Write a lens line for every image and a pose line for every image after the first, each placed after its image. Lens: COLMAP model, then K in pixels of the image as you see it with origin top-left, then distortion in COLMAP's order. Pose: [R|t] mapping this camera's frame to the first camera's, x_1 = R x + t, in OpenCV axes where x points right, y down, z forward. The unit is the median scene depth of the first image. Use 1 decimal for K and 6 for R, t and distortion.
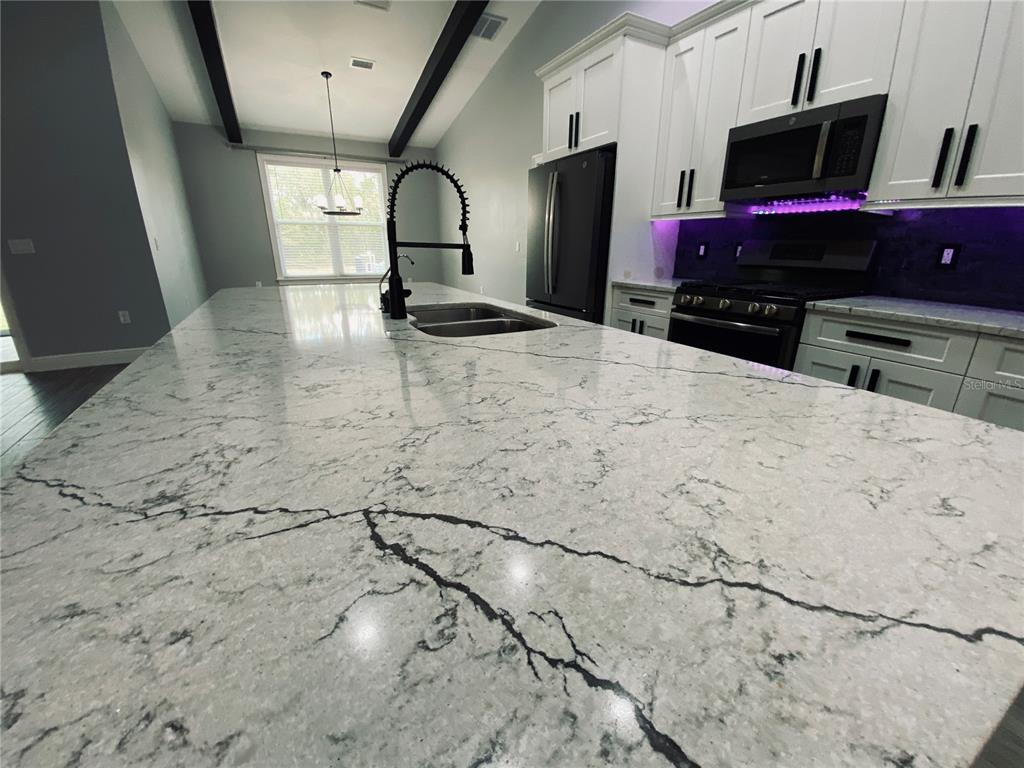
lens RADIAL K [[410.8, 0, 513.4], [0, 410.8, 385.3], [0, 0, 1]] dist [0.014754, -0.017287]
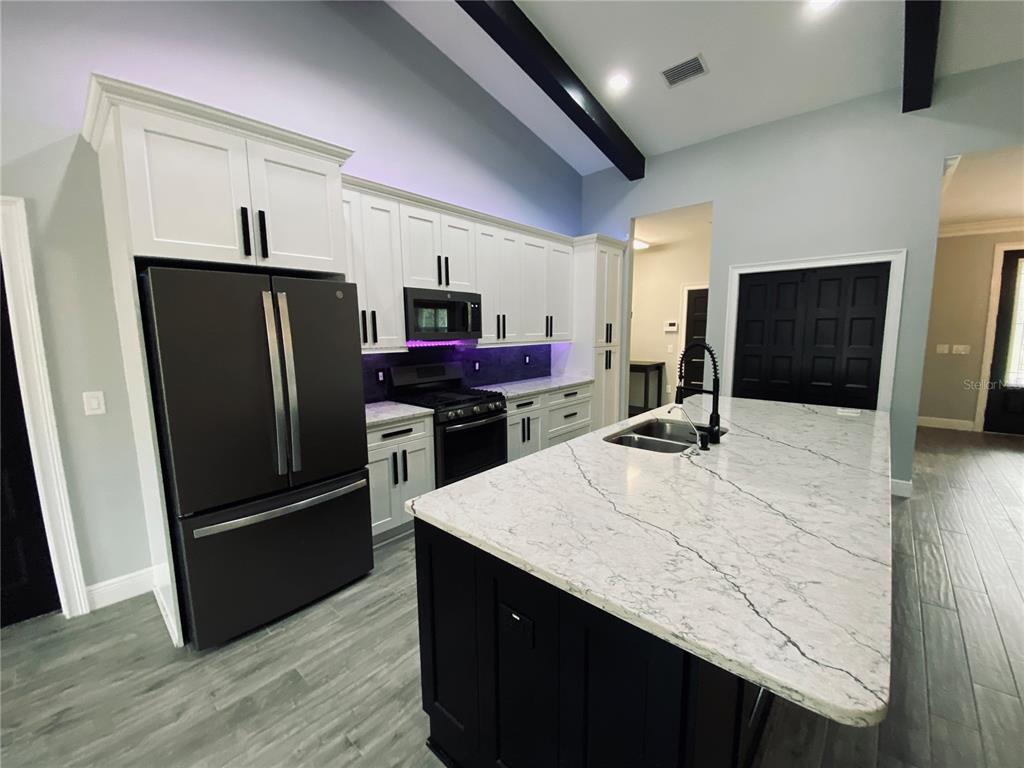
lens RADIAL K [[410.8, 0, 510.4], [0, 410.8, 387.8], [0, 0, 1]] dist [0.014754, -0.017287]
pose [[-0.345654, -0.134212, 0.928714, -0.914469], [0.312970, 0.916558, 0.248939, -0.624168], [-0.884632, 0.376707, -0.274807, 1.330738]]
